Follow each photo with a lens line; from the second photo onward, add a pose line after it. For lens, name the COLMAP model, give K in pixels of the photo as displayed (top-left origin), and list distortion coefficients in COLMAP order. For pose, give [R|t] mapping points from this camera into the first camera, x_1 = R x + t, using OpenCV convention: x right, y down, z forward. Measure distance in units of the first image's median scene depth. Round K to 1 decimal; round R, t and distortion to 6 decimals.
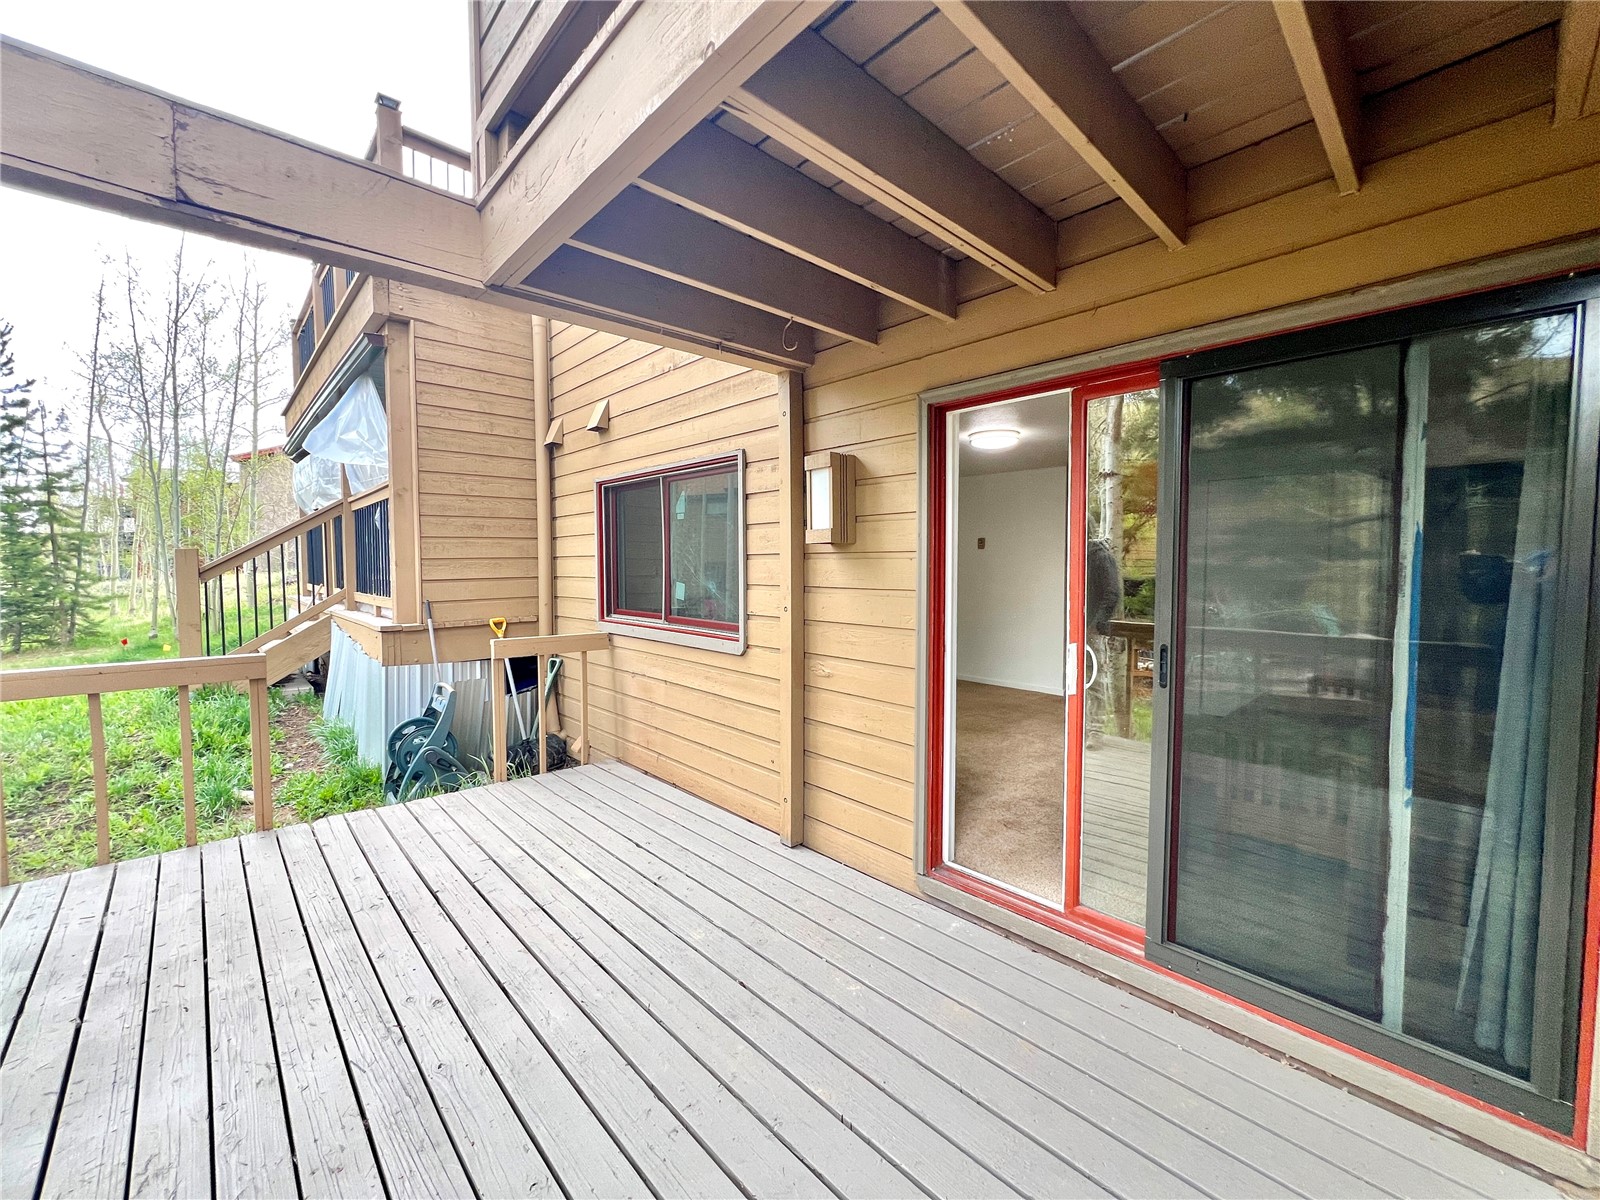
lens RADIAL K [[638.2, 0, 798.5], [0, 638.2, 593.0], [0, 0, 1]] dist [-0.003136, 0.000195]
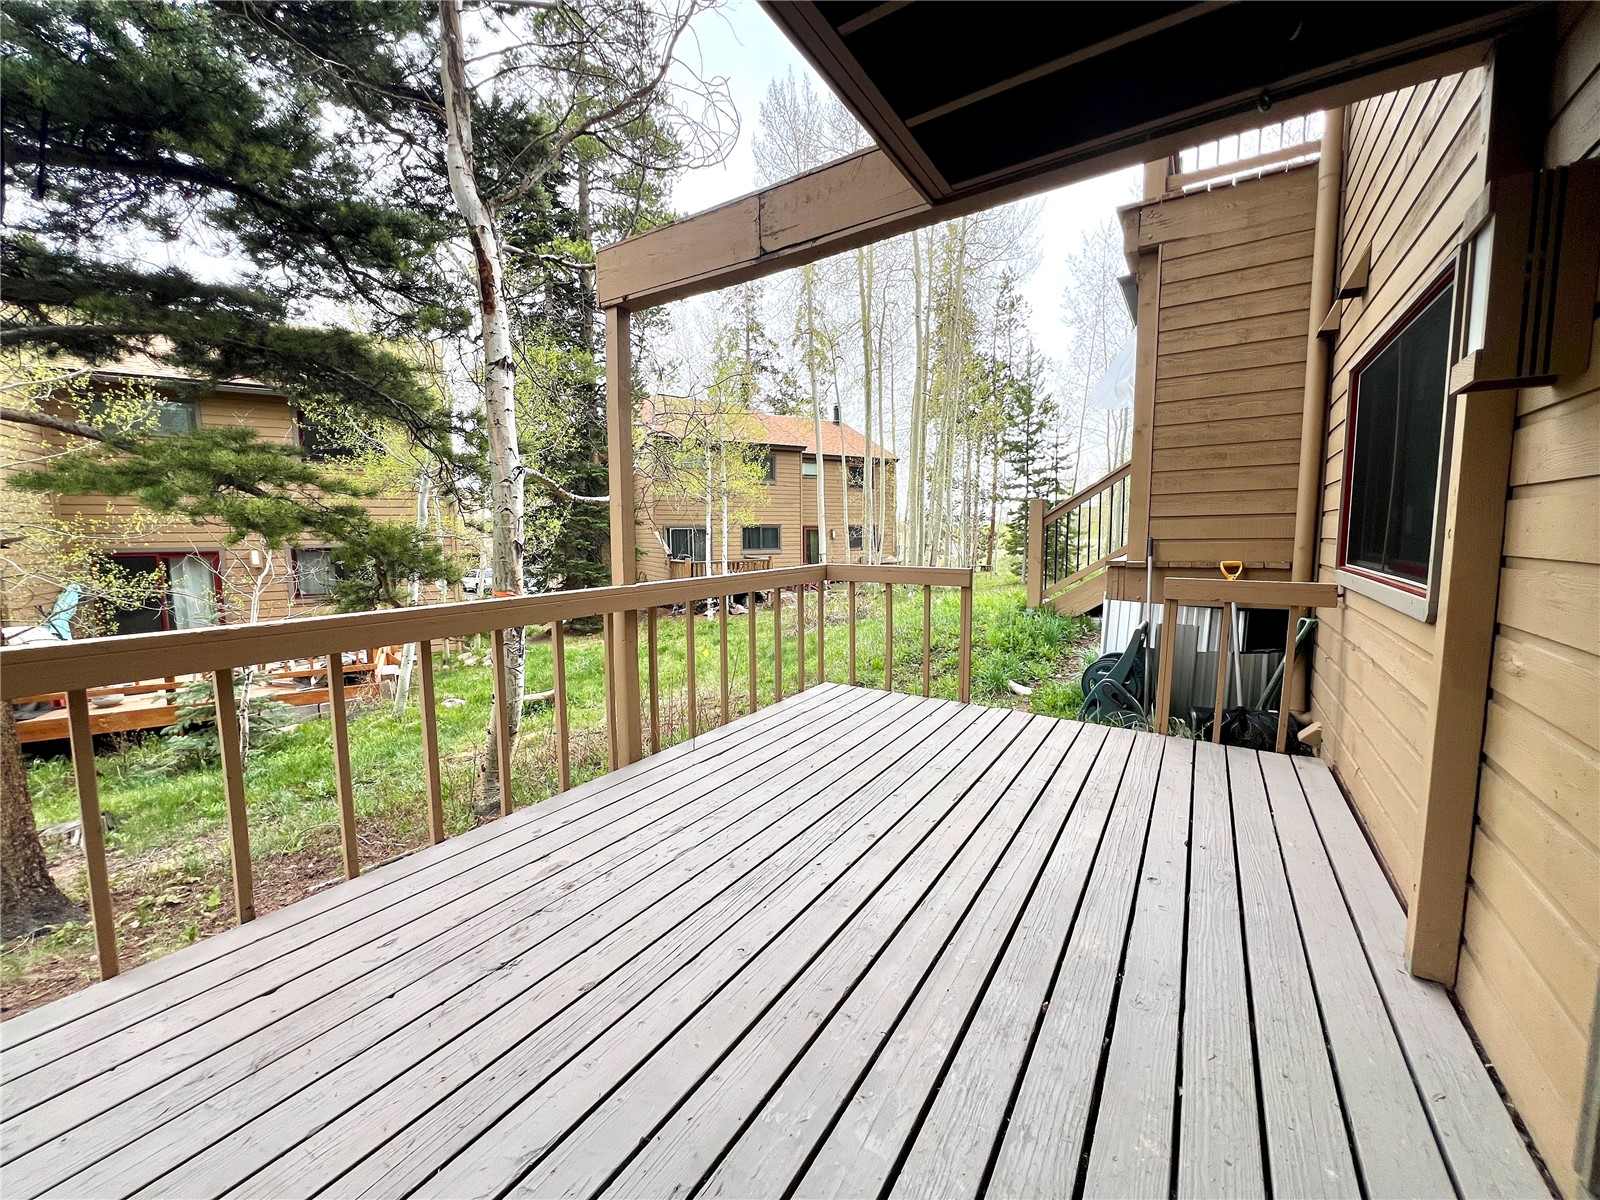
lens RADIAL K [[638.2, 0, 800.4], [0, 638.2, 596.7], [0, 0, 1]] dist [-0.003136, 0.000195]
pose [[0.243355, 0.097424, -0.965032, 0.223721], [-0.036583, 0.995157, 0.091240, 0.030176], [0.969247, 0.013100, 0.245740, 0.227097]]
